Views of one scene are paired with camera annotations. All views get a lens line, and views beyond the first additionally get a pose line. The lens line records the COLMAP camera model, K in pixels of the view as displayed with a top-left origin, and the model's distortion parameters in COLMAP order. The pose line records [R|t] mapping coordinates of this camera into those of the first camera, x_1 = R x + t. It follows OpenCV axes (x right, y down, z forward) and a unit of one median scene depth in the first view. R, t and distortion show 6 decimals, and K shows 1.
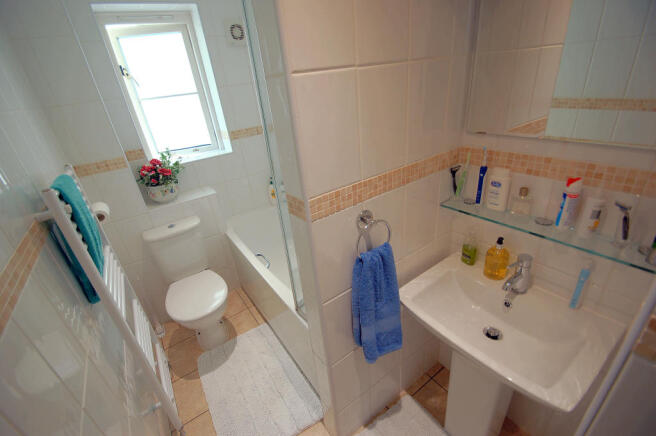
lens RADIAL K [[289.0, 0, 329.3], [0, 289.0, 220.0], [0, 0, 1]] dist [-0.010694, -0.001416]
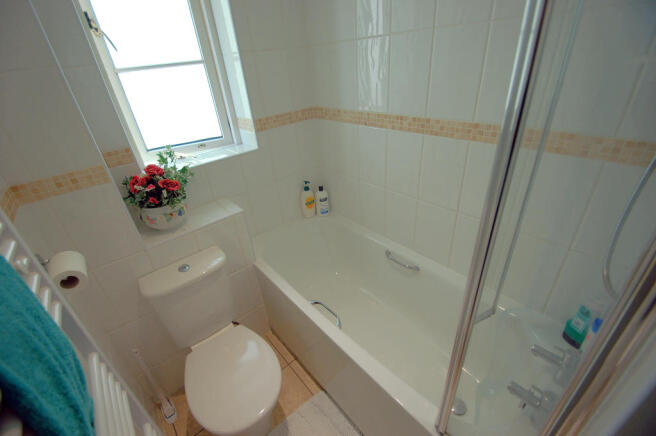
lens RADIAL K [[289.0, 0, 325.8], [0, 289.0, 216.0], [0, 0, 1]] dist [-0.010694, -0.001416]
pose [[0.996052, -0.026371, 0.084767, -0.274189], [0.022641, 0.998745, 0.044674, -0.115471], [-0.085838, -0.042579, 0.995399, 0.322925]]
